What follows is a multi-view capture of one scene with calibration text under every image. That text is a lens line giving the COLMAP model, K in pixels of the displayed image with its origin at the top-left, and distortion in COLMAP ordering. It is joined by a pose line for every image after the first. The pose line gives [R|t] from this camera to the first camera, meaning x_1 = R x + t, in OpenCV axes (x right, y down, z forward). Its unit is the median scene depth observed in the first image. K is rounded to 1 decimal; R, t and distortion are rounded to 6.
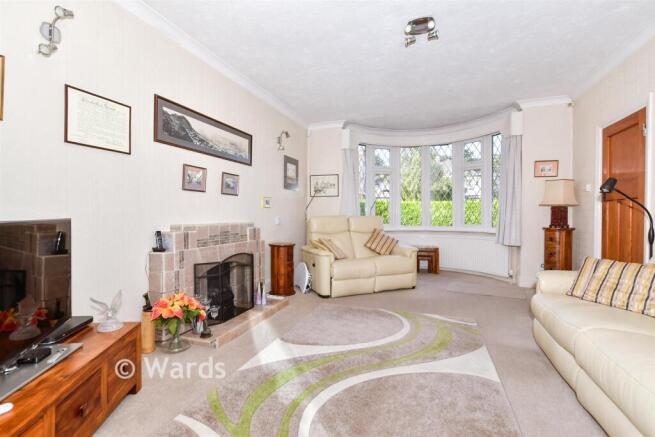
lens RADIAL K [[305.9, 0, 331.1], [0, 305.9, 217.6], [0, 0, 1]] dist [-0.014034, 0.000729]
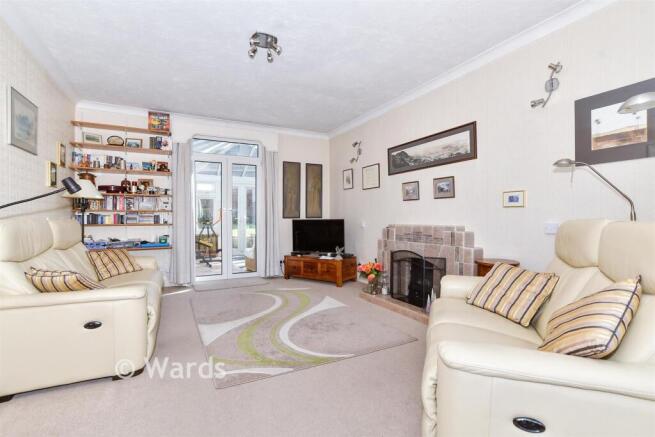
lens RADIAL K [[305.9, 0, 331.1], [0, 305.9, 217.6], [0, 0, 1]] dist [-0.014034, 0.000729]
pose [[-0.673904, -0.001217, -0.738818, 0.814127], [-0.006085, 0.999974, 0.003904, -0.012931], [0.738794, 0.007127, -0.673894, 1.685945]]
